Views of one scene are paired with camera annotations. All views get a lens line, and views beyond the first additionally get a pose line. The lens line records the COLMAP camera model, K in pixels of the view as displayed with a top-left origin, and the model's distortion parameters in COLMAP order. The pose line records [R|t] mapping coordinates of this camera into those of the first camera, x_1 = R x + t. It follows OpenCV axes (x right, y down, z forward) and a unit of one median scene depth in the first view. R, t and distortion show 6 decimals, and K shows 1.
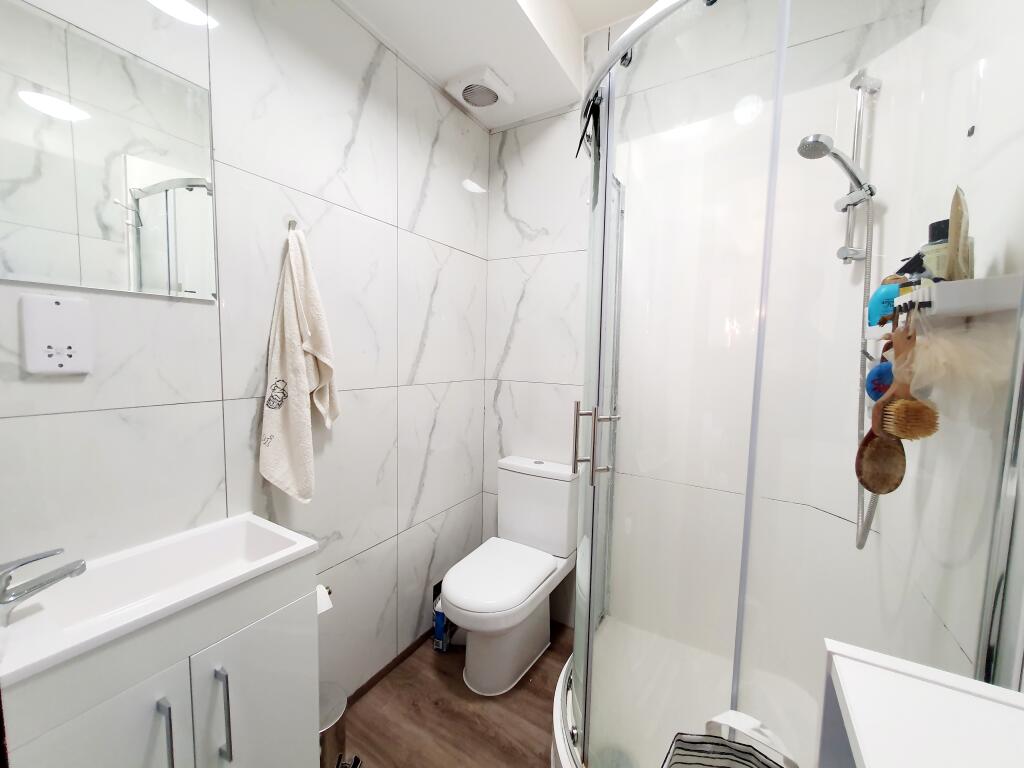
lens RADIAL K [[405.9, 0, 517.1], [0, 405.9, 378.1], [0, 0, 1]] dist [0.002248, -0.000184]
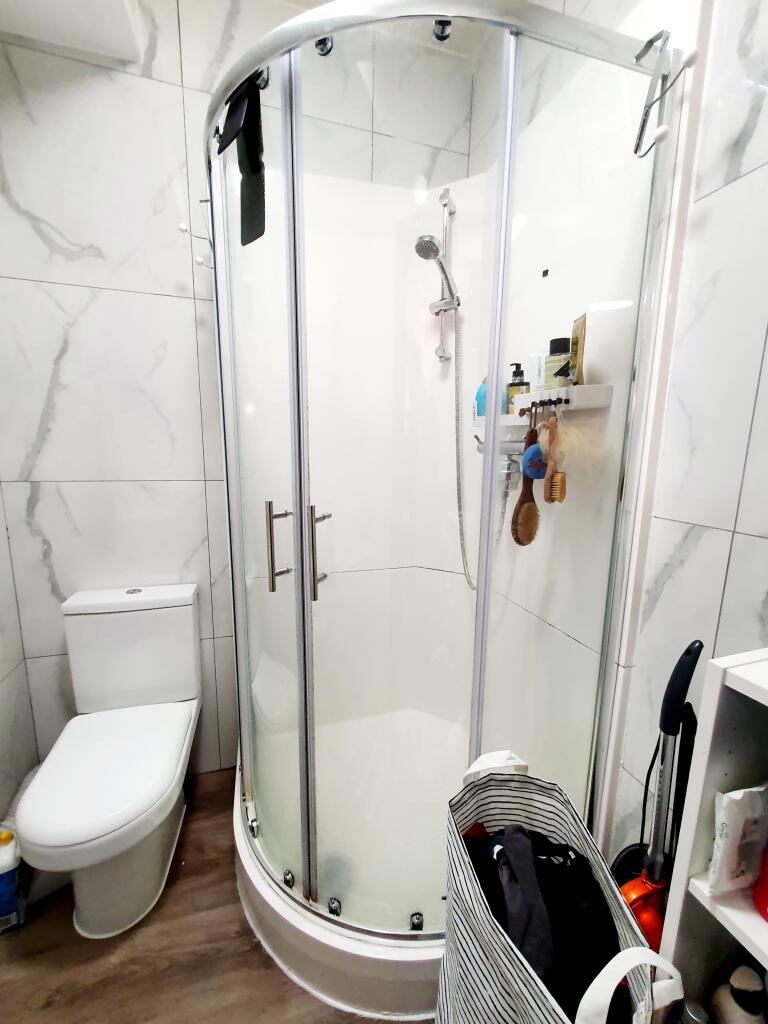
lens RADIAL K [[427.4, 0, 384.0], [0, 427.4, 512.0], [0, 0, 1]] dist [0.001638, 0.000317]
pose [[0.684129, -0.126665, 0.718278, -0.217264], [0.045773, 0.990320, 0.131042, -0.014519], [-0.727923, -0.056772, 0.683304, 0.206300]]
